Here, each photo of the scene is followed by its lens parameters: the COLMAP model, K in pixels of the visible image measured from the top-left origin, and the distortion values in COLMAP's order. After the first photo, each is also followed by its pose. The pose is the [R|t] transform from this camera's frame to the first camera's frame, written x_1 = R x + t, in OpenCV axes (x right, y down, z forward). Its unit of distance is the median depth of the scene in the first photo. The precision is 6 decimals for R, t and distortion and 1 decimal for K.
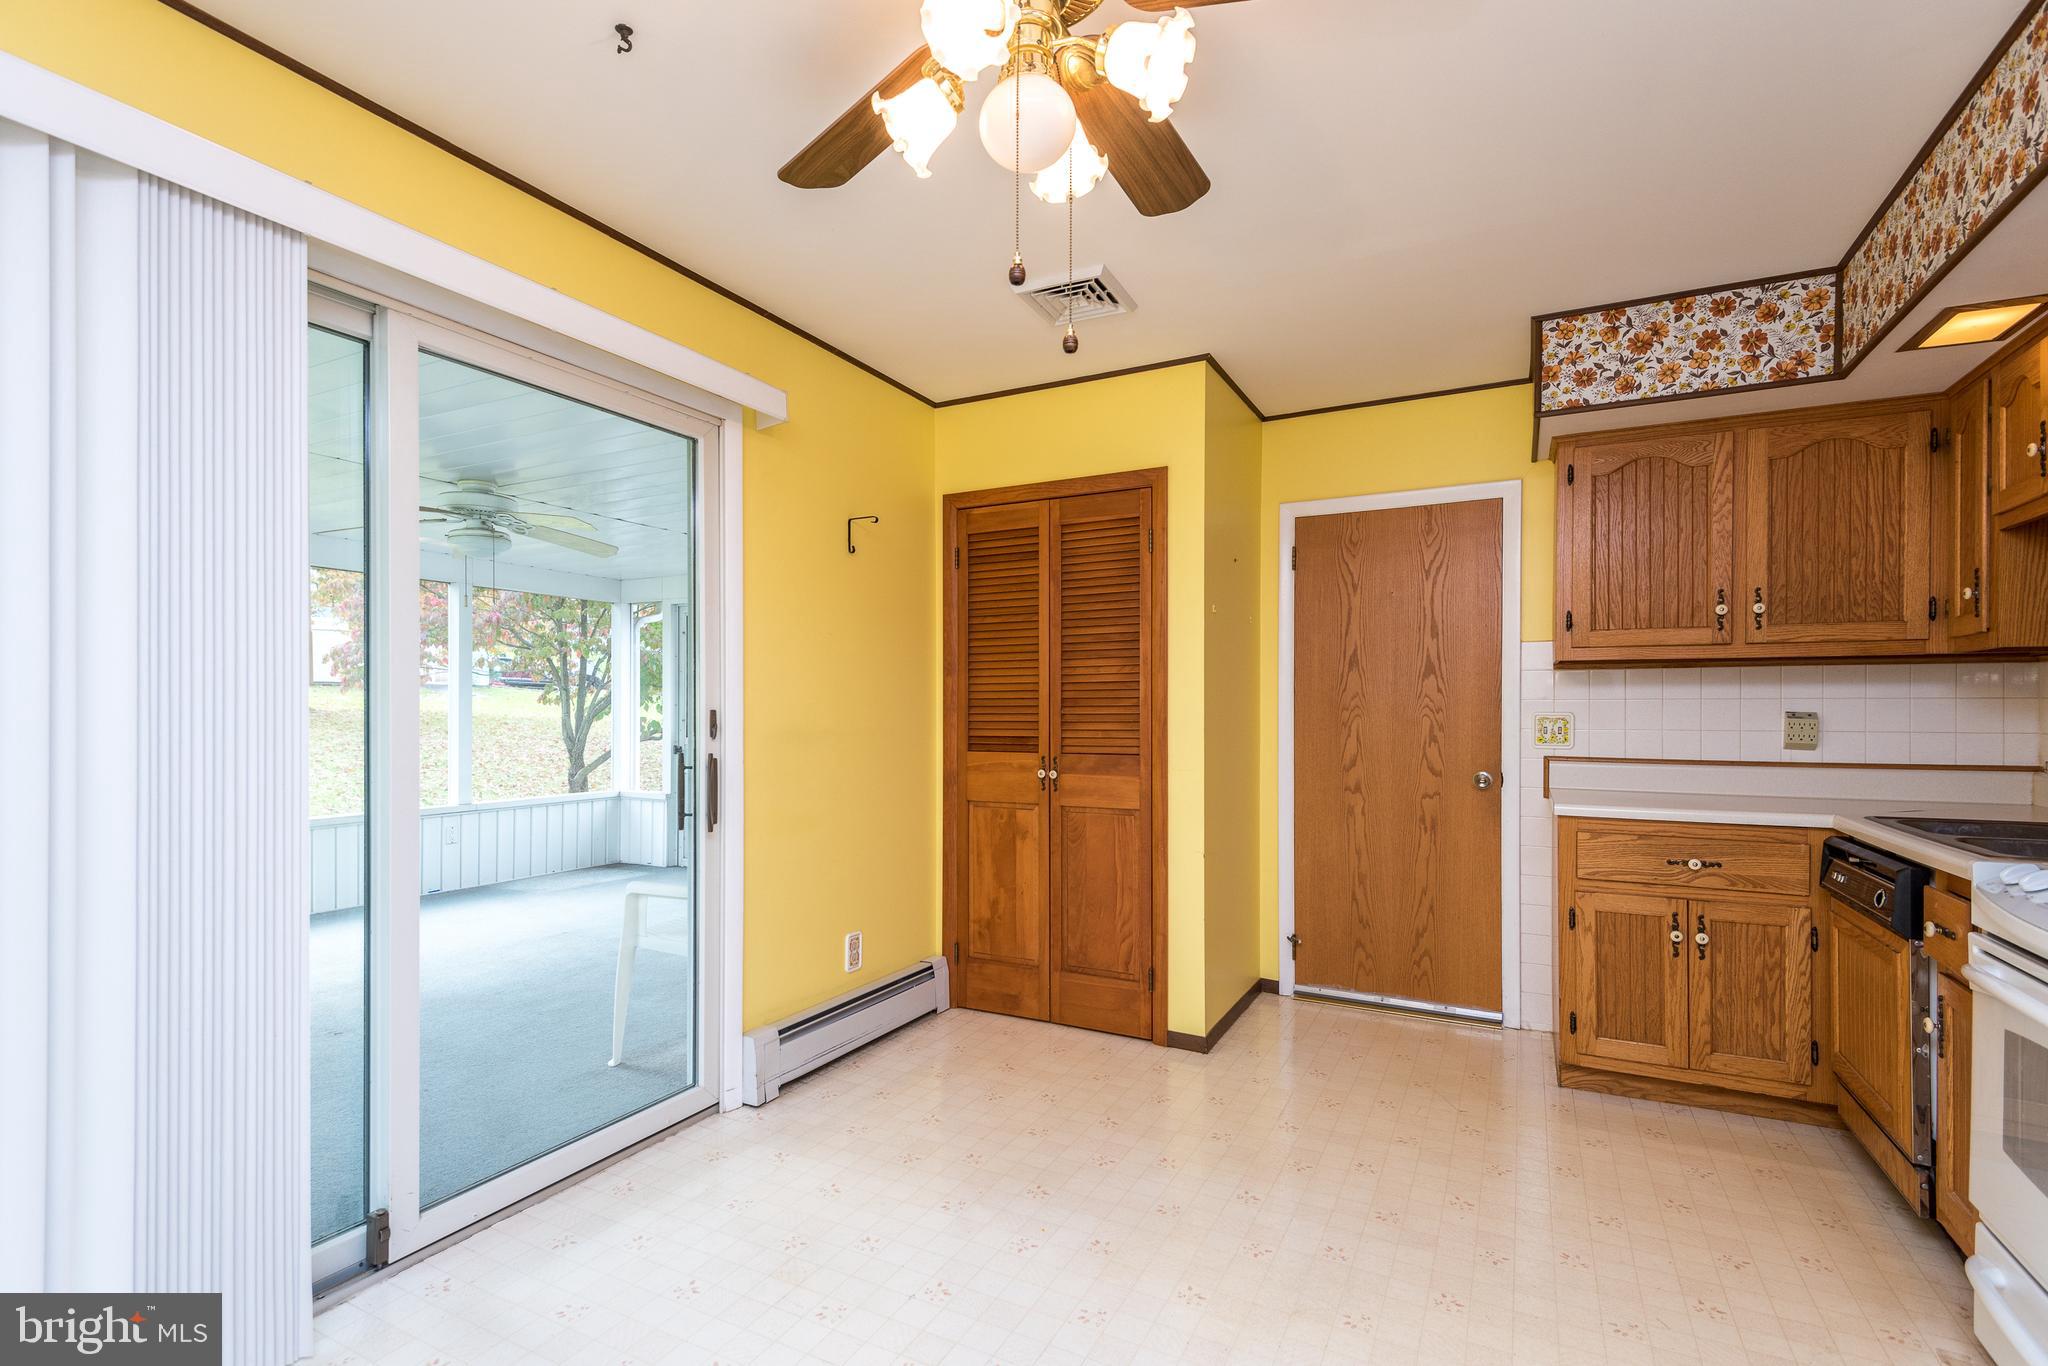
lens RADIAL K [[933.1, 0, 1019.3], [0, 933.1, 711.1], [0, 0, 1]] dist [0.000200, -0.015282]
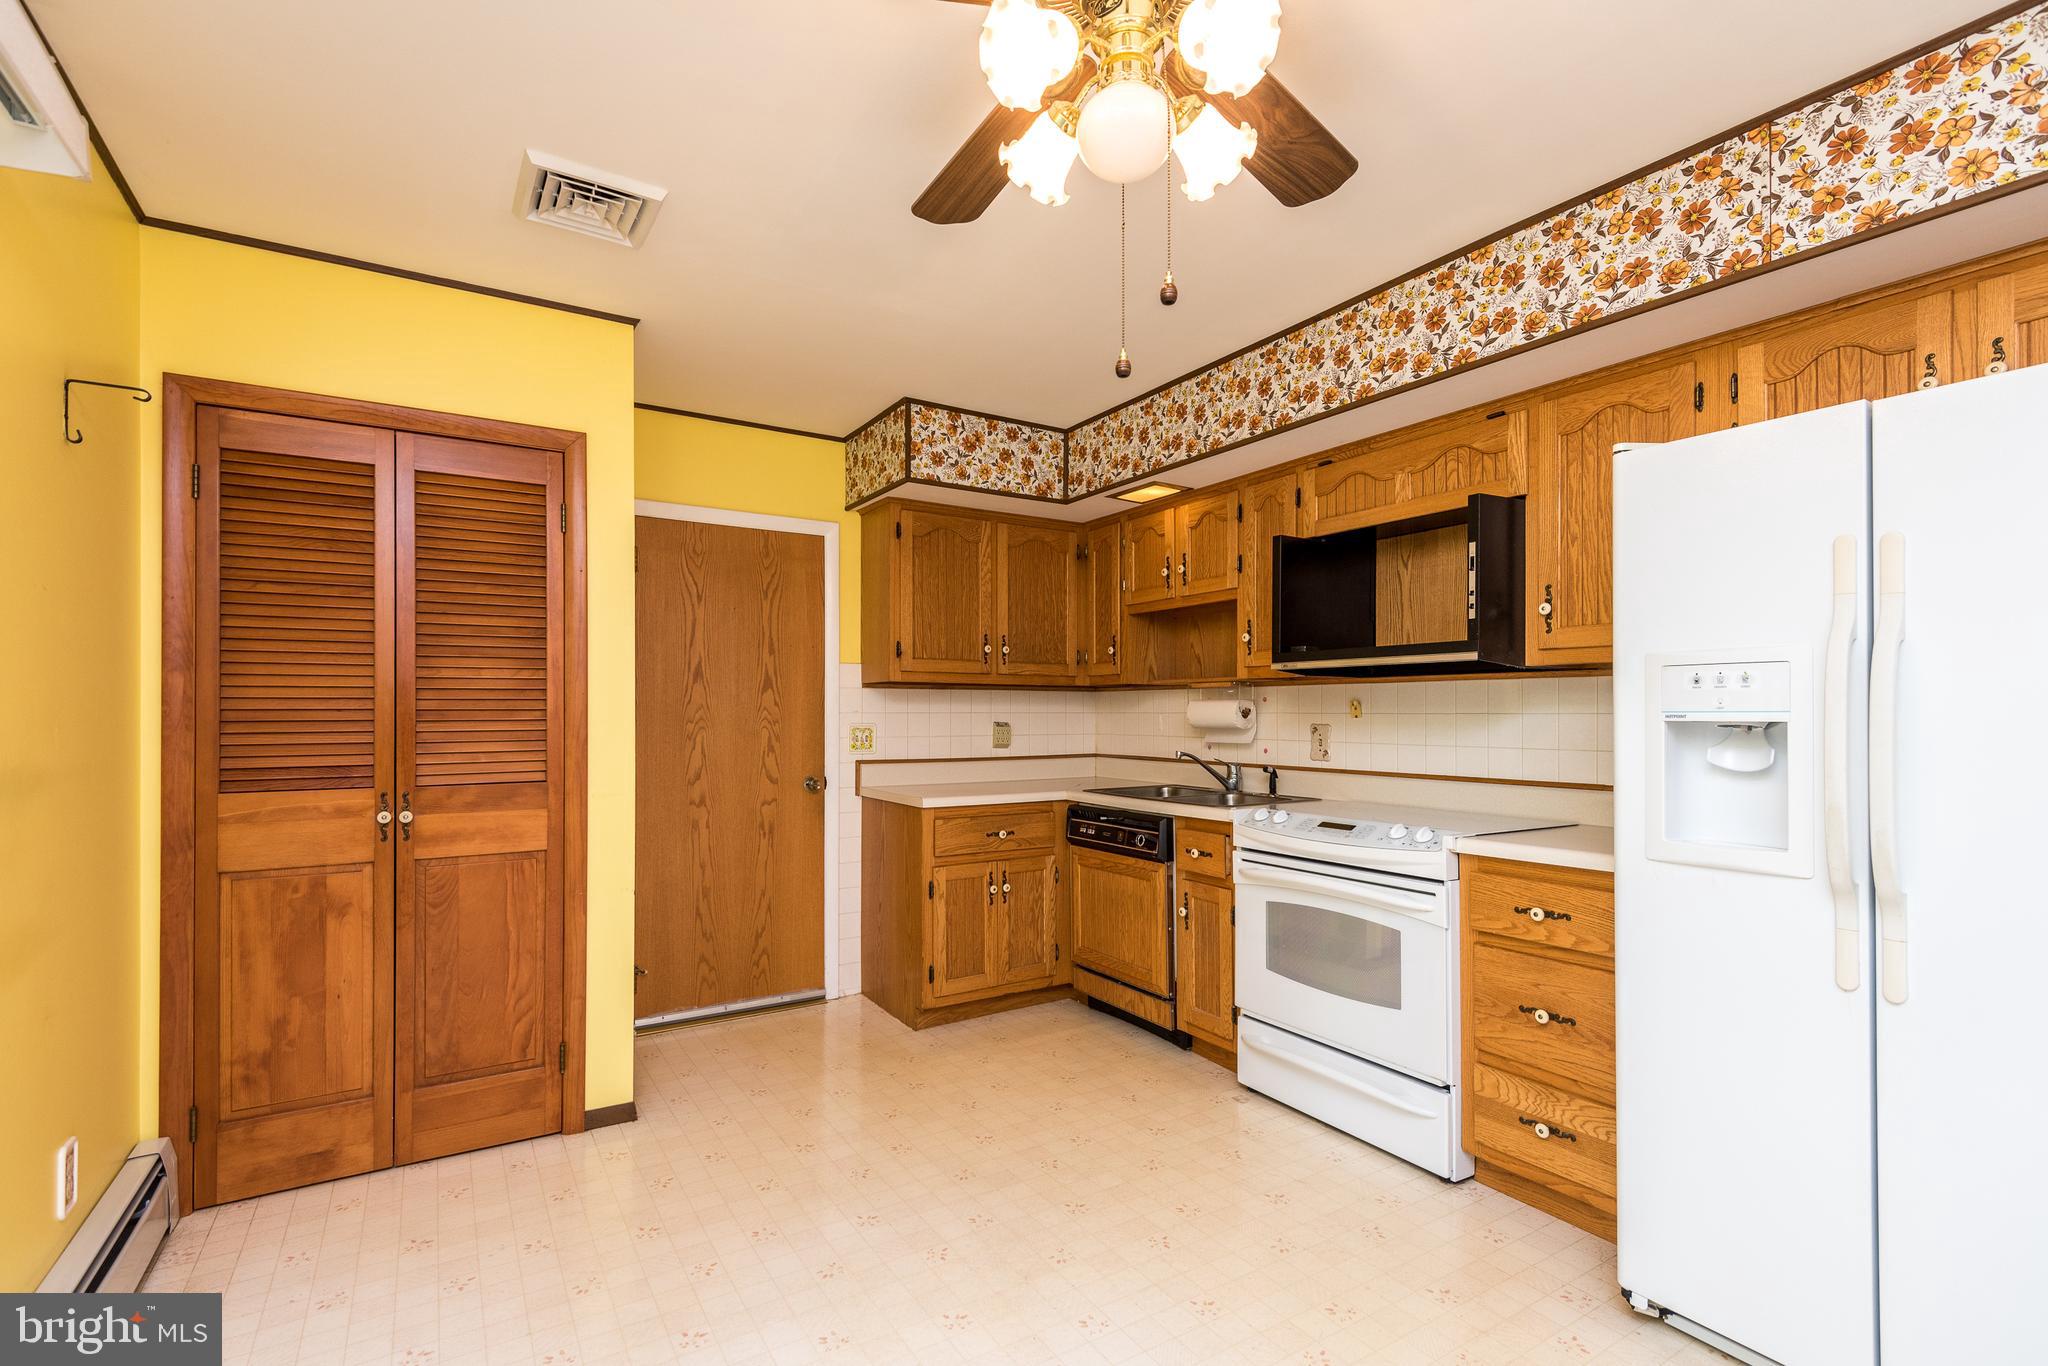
lens RADIAL K [[904.9, 0, 1028.5], [0, 904.9, 705.4], [0, 0, 1]] dist [0.000067, -0.011189]
pose [[0.488223, 0.008661, 0.872676, -0.348263], [0.001768, 0.999939, -0.010914, -0.009236], [-0.872717, 0.006872, 0.488178, 0.257614]]
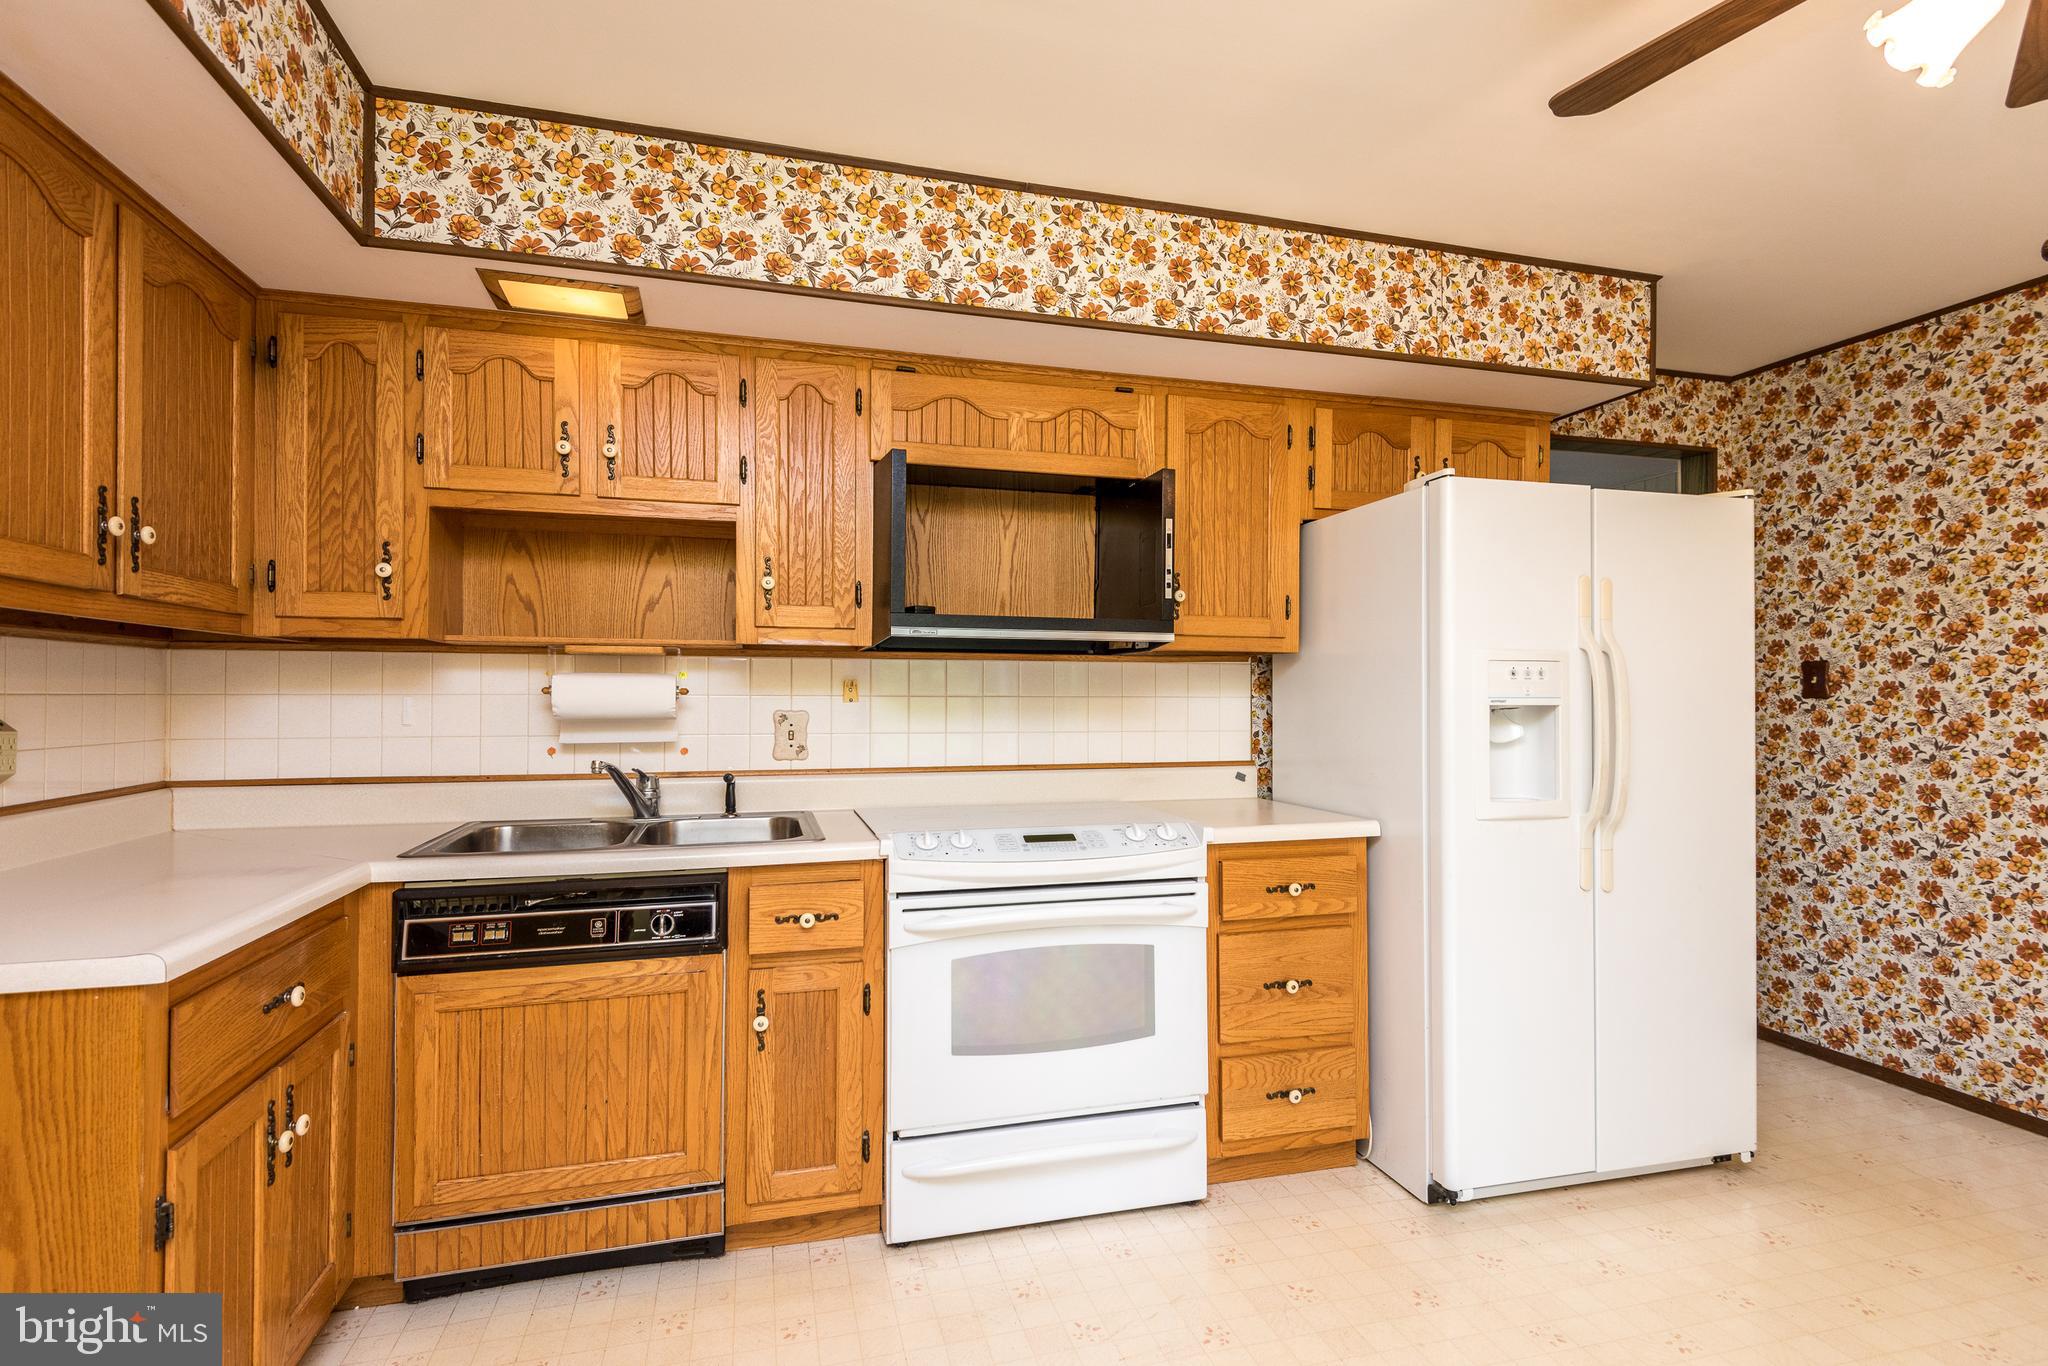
lens RADIAL K [[977.8, 0, 1023.7], [0, 977.8, 688.2], [0, 0, 1]] dist [0.037799, -0.036931]
pose [[-0.688693, 0.007225, 0.725017, 0.000855], [0.000749, 0.999957, -0.009253, -0.010721], [-0.725053, -0.005829, -0.688669, 0.914578]]
